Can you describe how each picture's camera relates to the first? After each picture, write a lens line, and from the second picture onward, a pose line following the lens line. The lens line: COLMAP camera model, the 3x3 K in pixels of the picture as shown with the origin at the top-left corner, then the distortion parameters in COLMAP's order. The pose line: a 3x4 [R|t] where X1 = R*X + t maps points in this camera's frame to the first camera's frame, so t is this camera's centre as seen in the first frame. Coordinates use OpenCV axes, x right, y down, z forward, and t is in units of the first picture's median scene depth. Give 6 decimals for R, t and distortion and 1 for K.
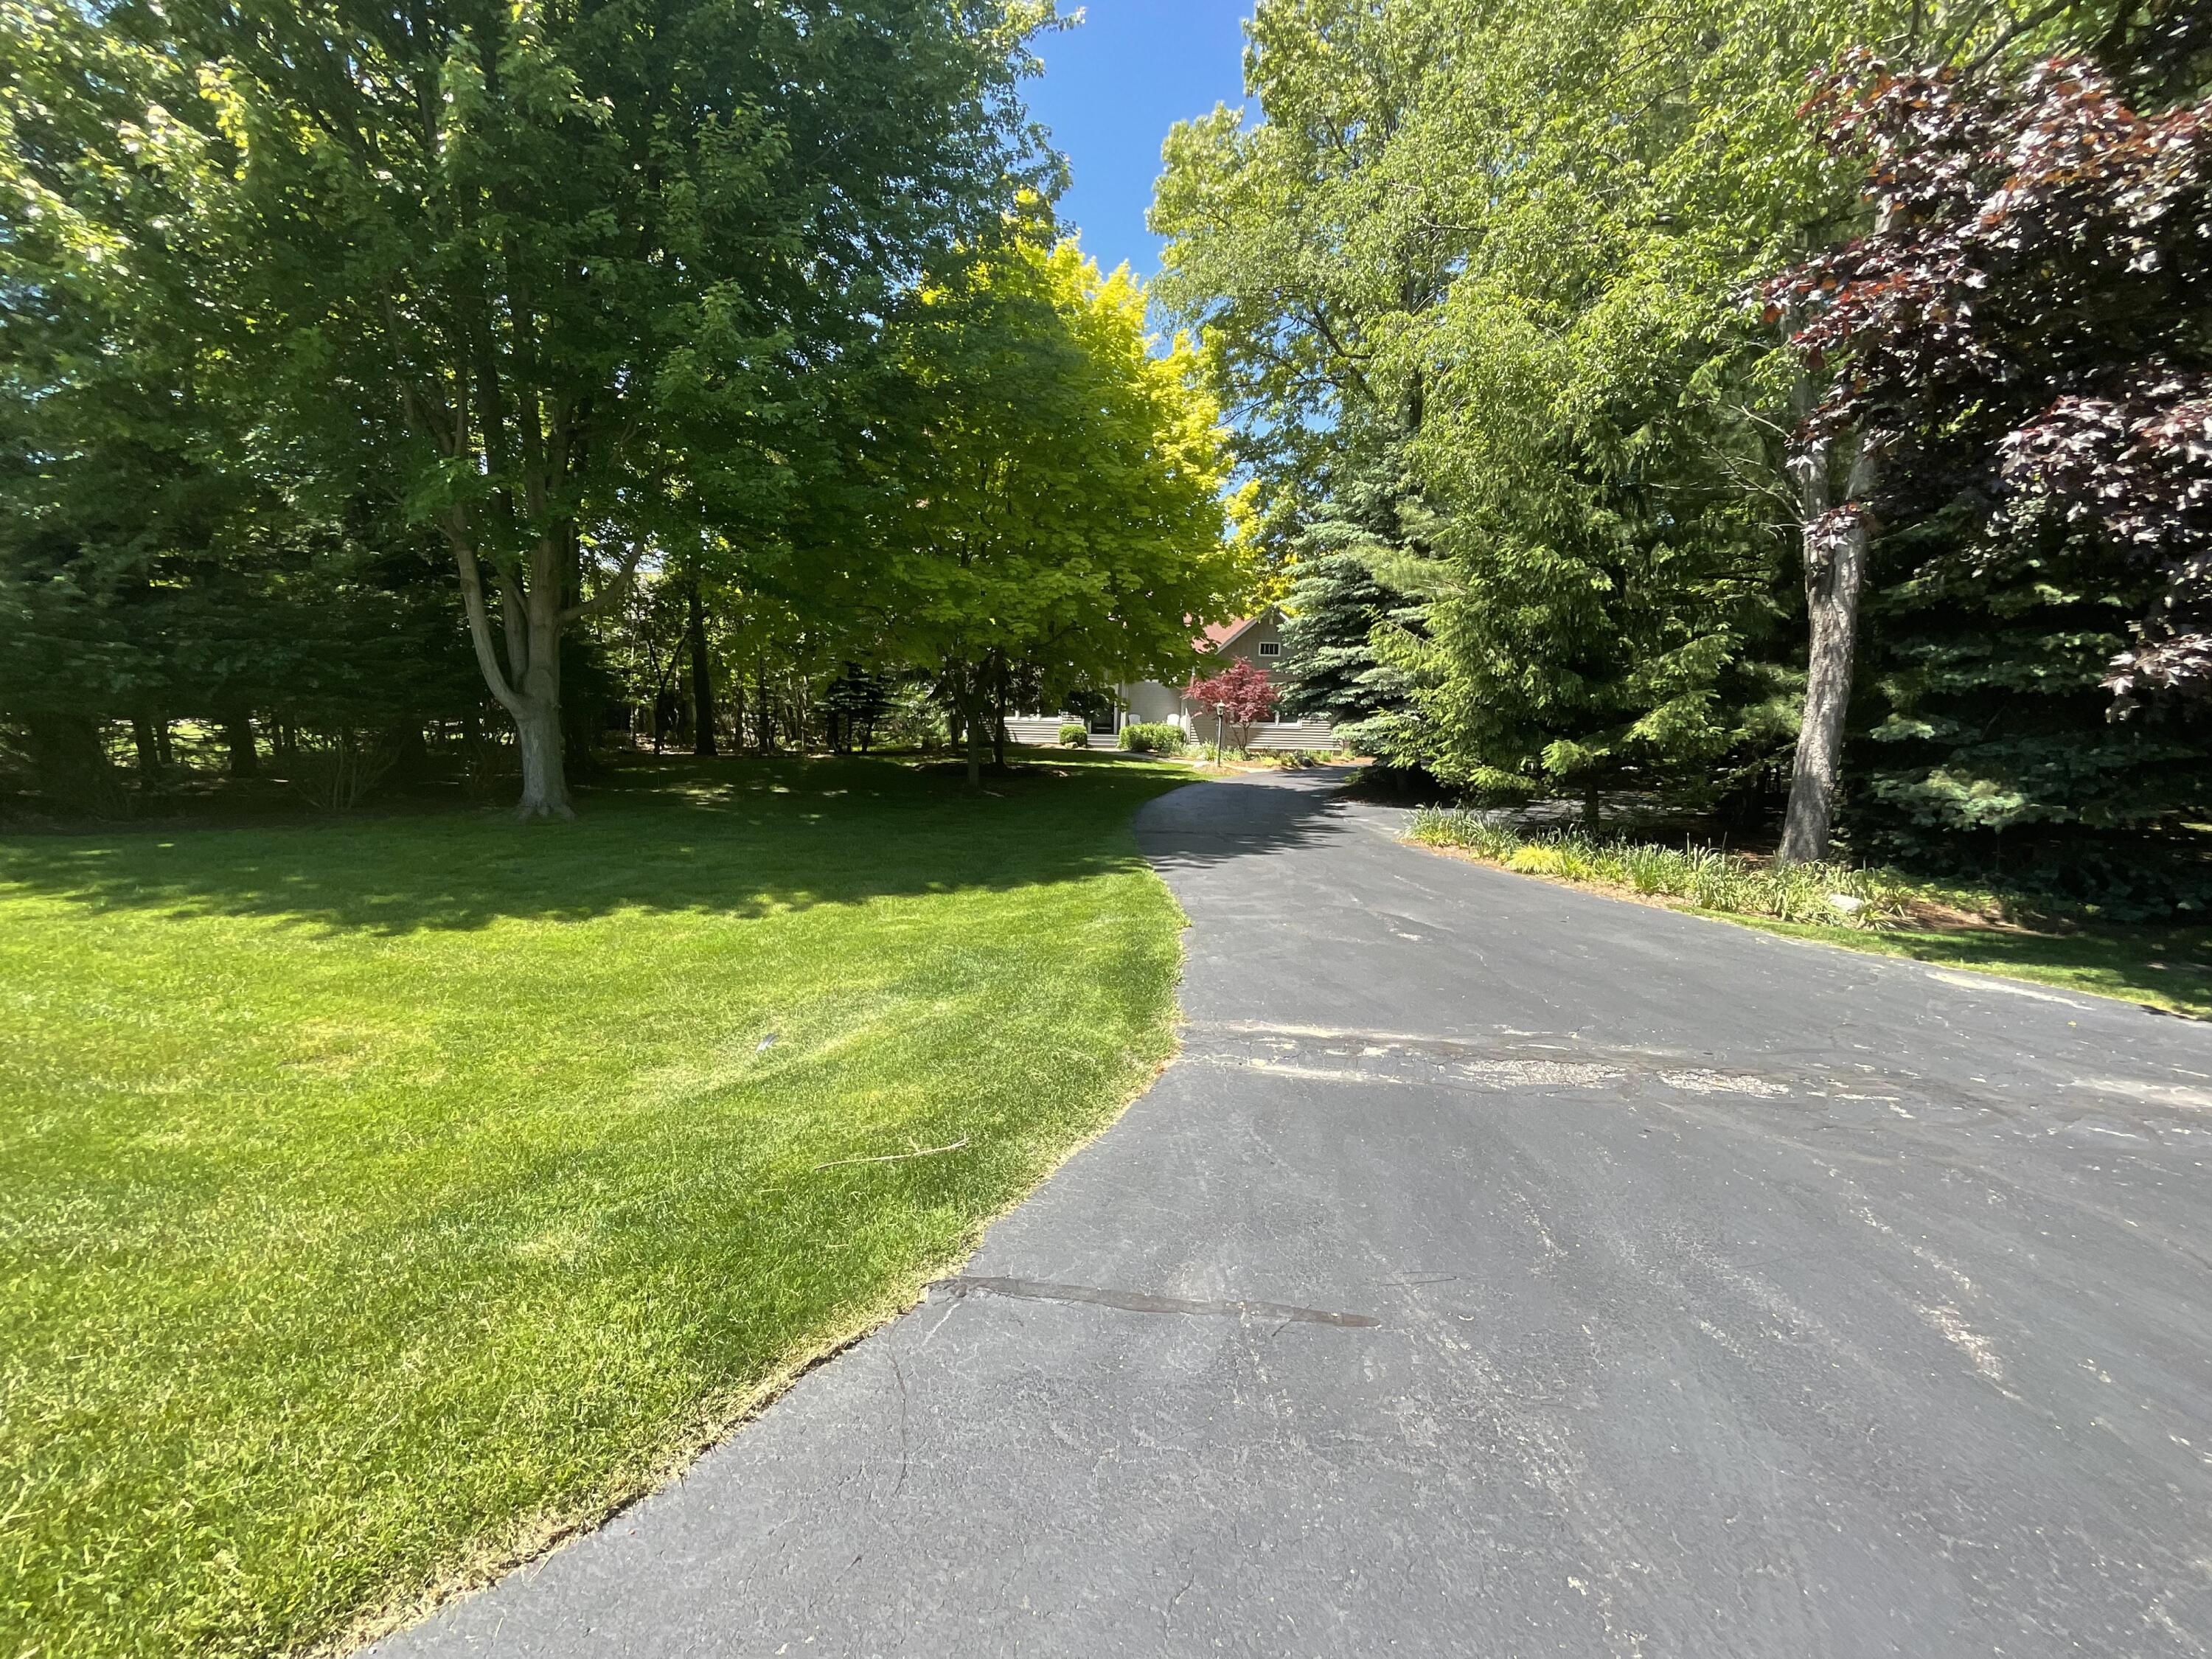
lens RADIAL K [[892.8, 0, 1106.0], [0, 892.8, 829.5], [0, 0, 1]] dist [0.001551, -0.002120]
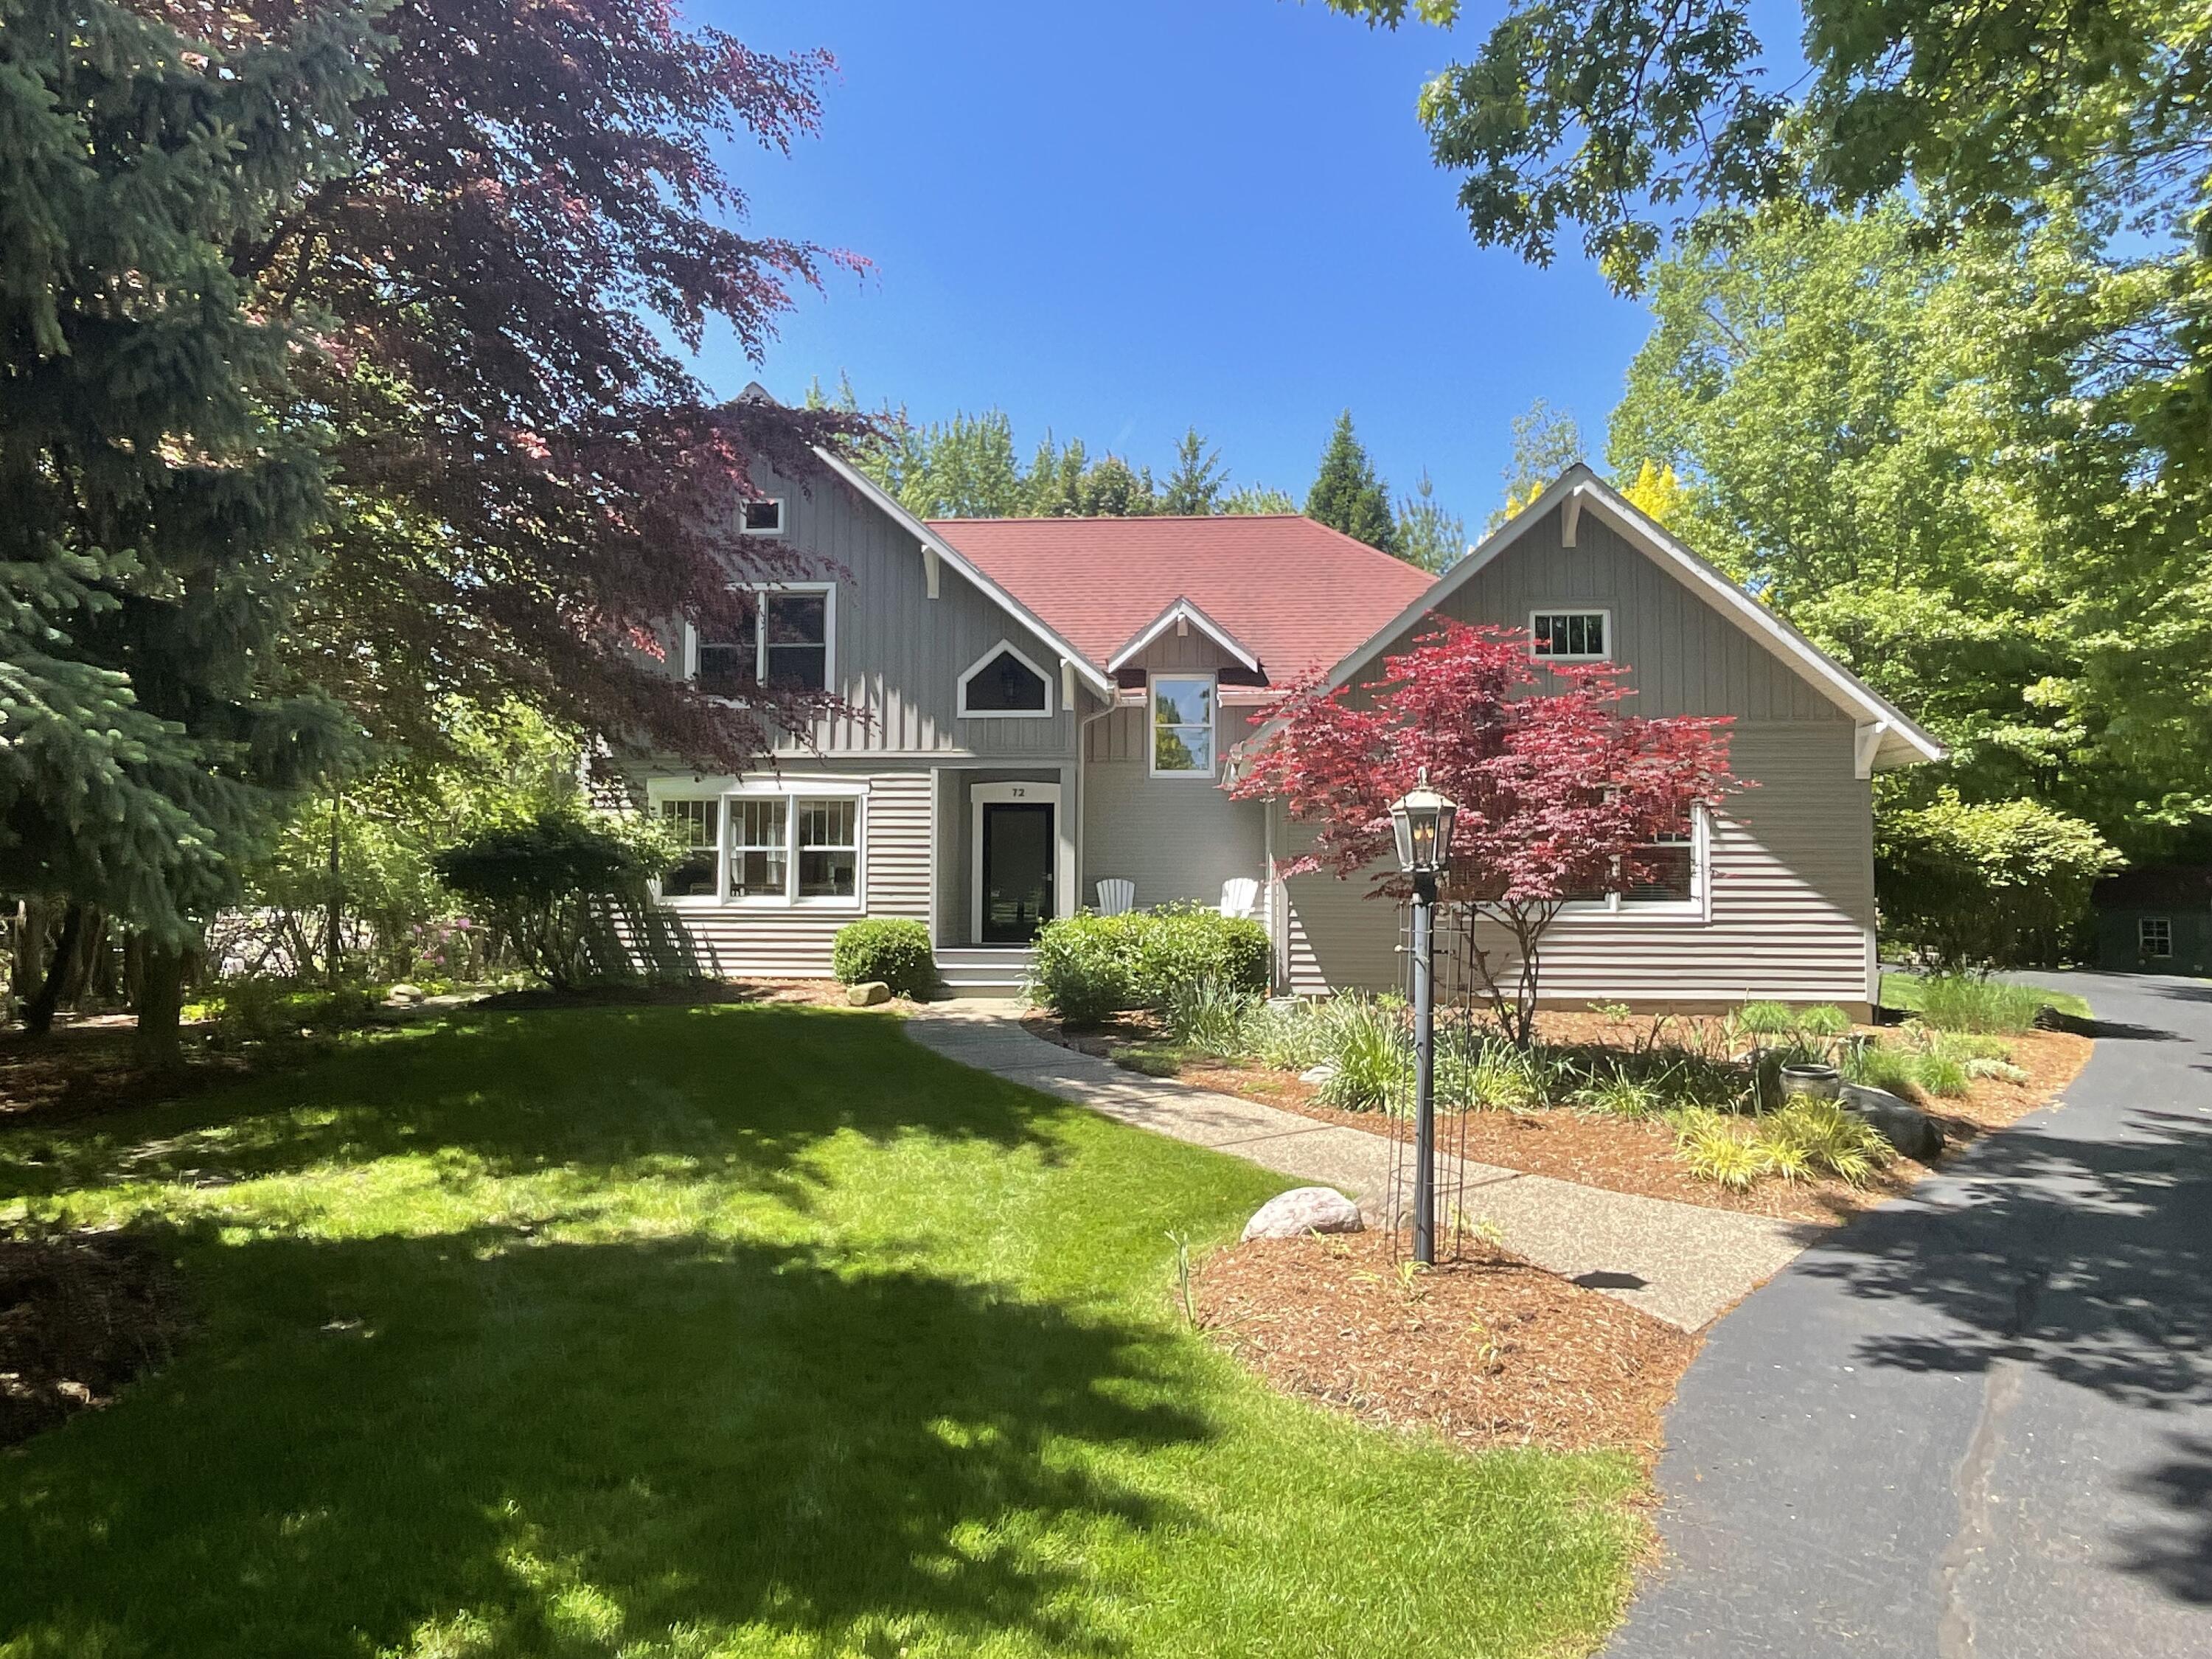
lens RADIAL K [[1272.7, 0, 1106.0], [0, 1272.7, 829.5], [0, 0, 1]] dist [-0.000197, -0.000116]
pose [[0.994488, -0.023869, -0.102099, 0.095001], [0.006295, 0.985579, -0.169096, -0.094339], [0.104663, 0.167522, 0.980297, 0.742811]]
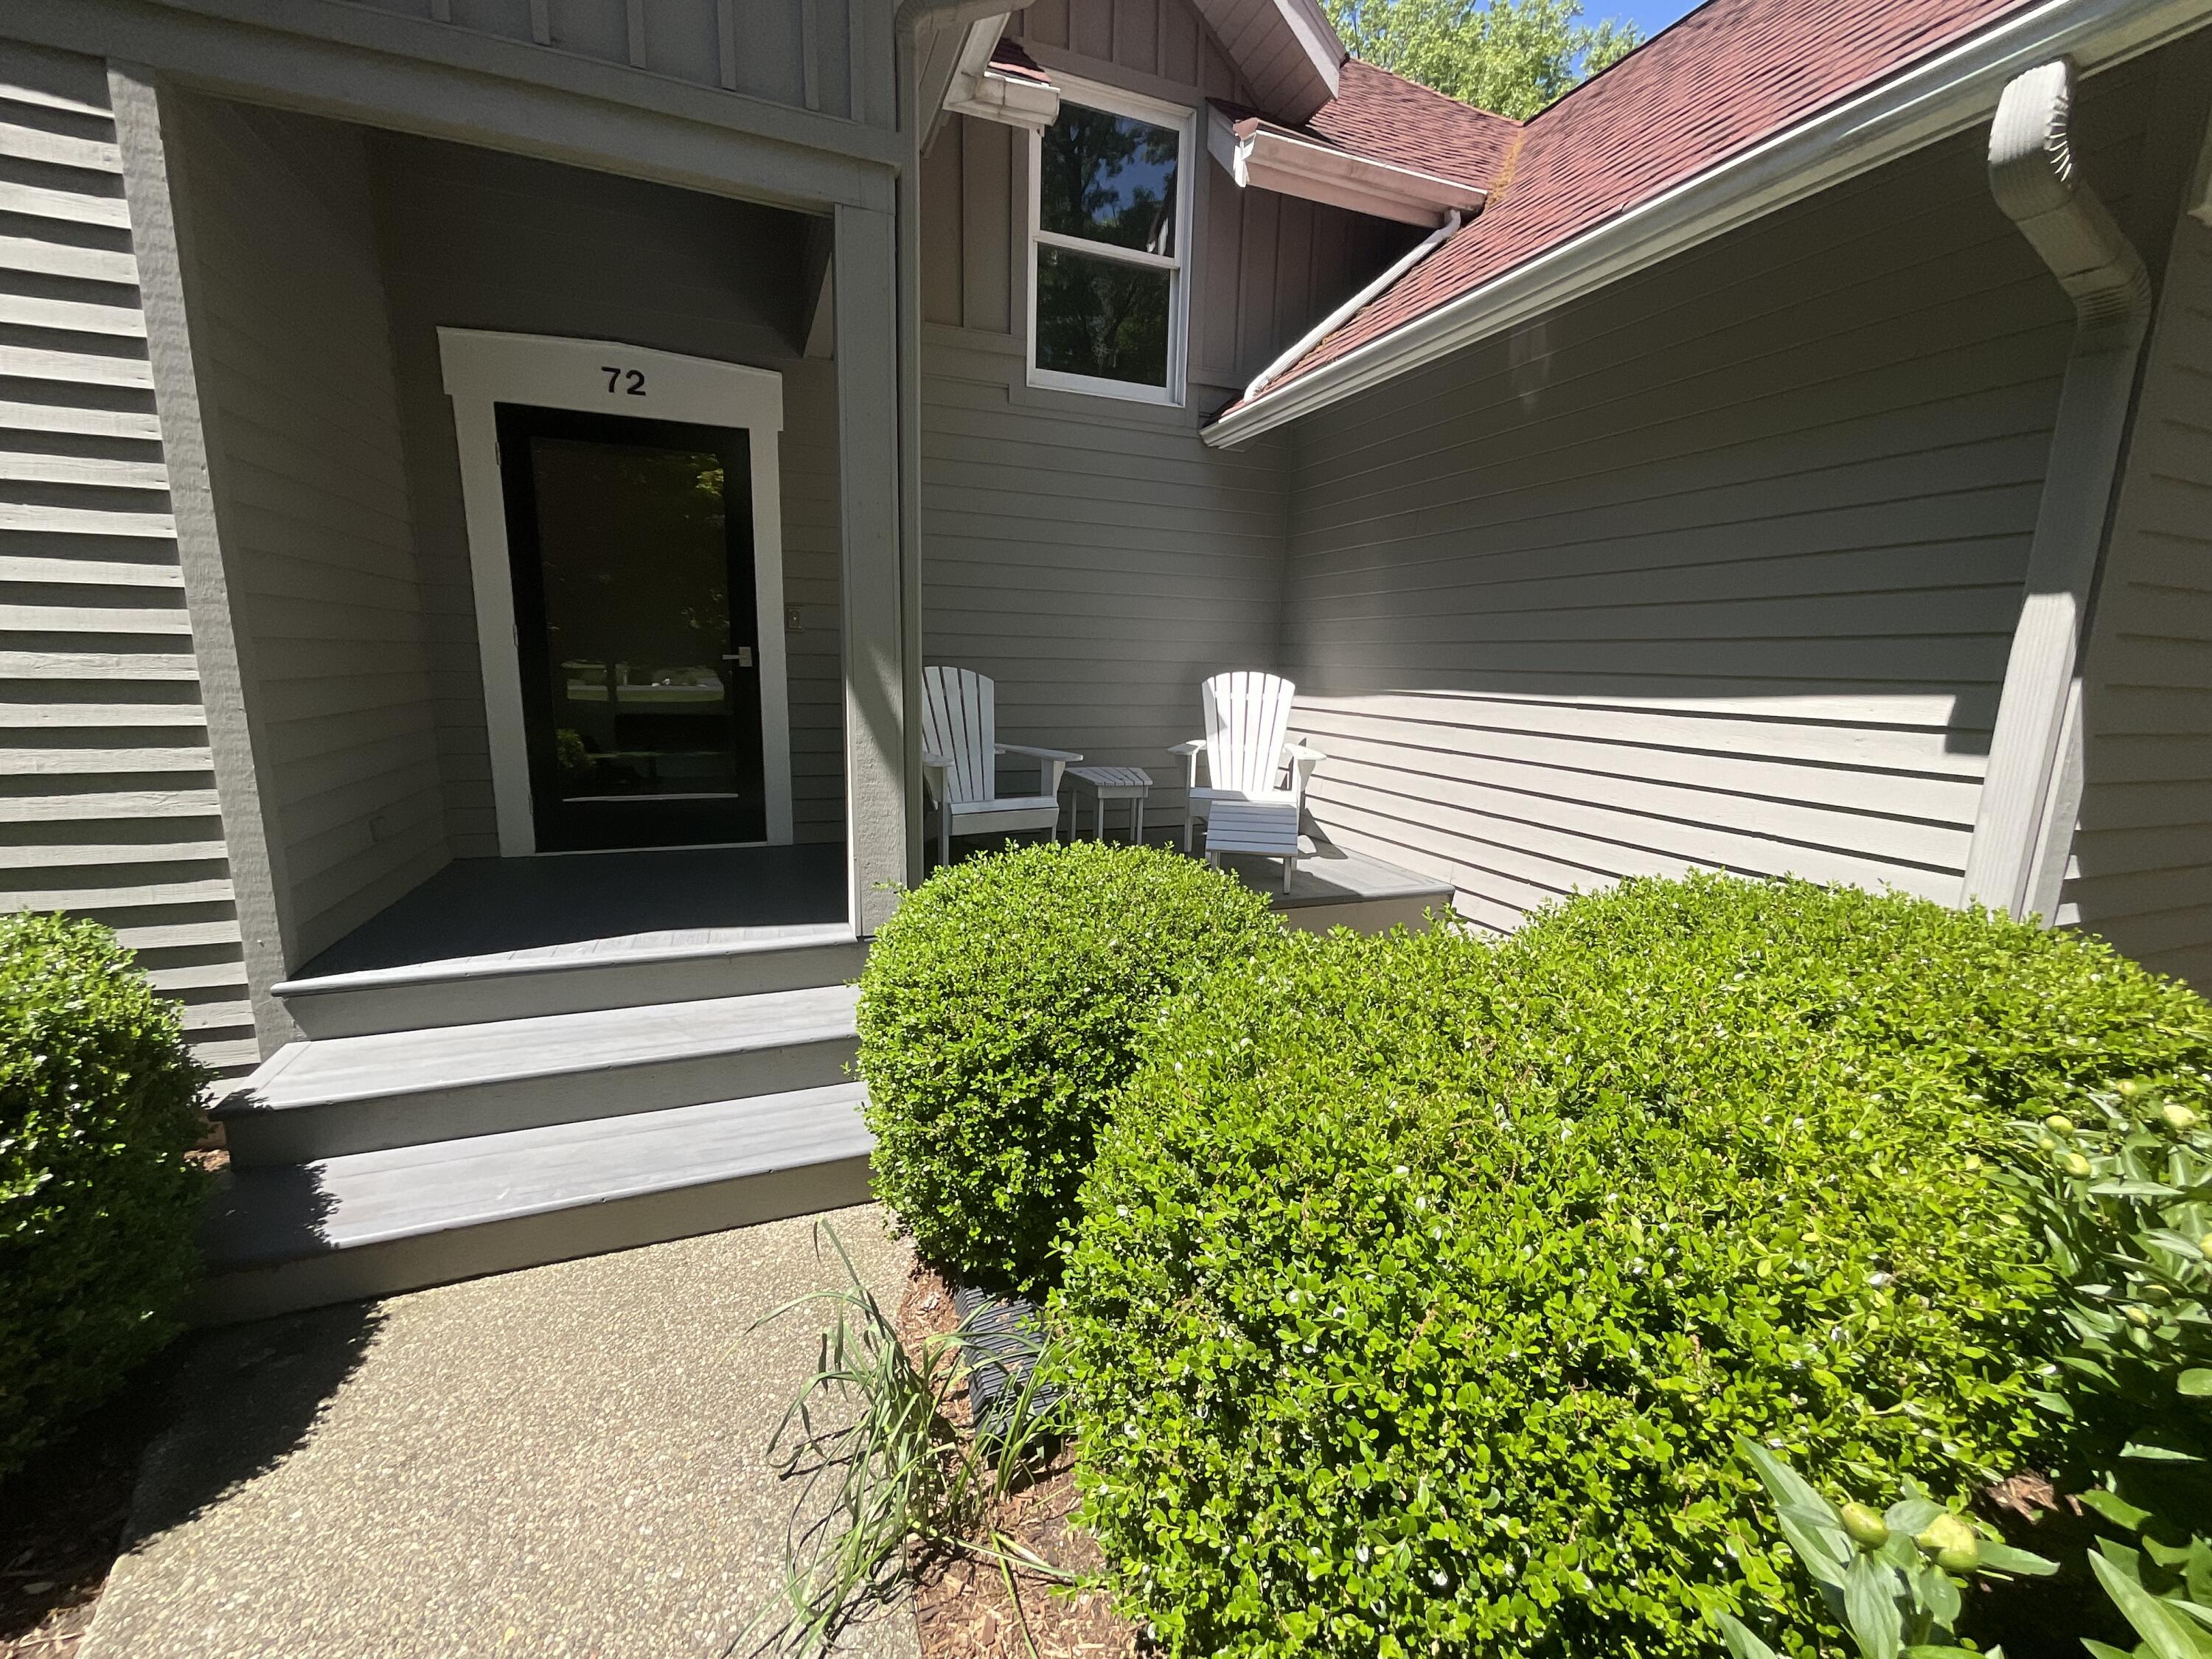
lens RADIAL K [[892.8, 0, 1106.0], [0, 892.8, 829.5], [0, 0, 1]] dist [0.001551, -0.002120]
pose [[0.944836, -0.066242, 0.320777, 0.017227], [0.047920, 0.996754, 0.064689, -0.150392], [-0.324021, -0.045749, 0.944943, 1.153891]]
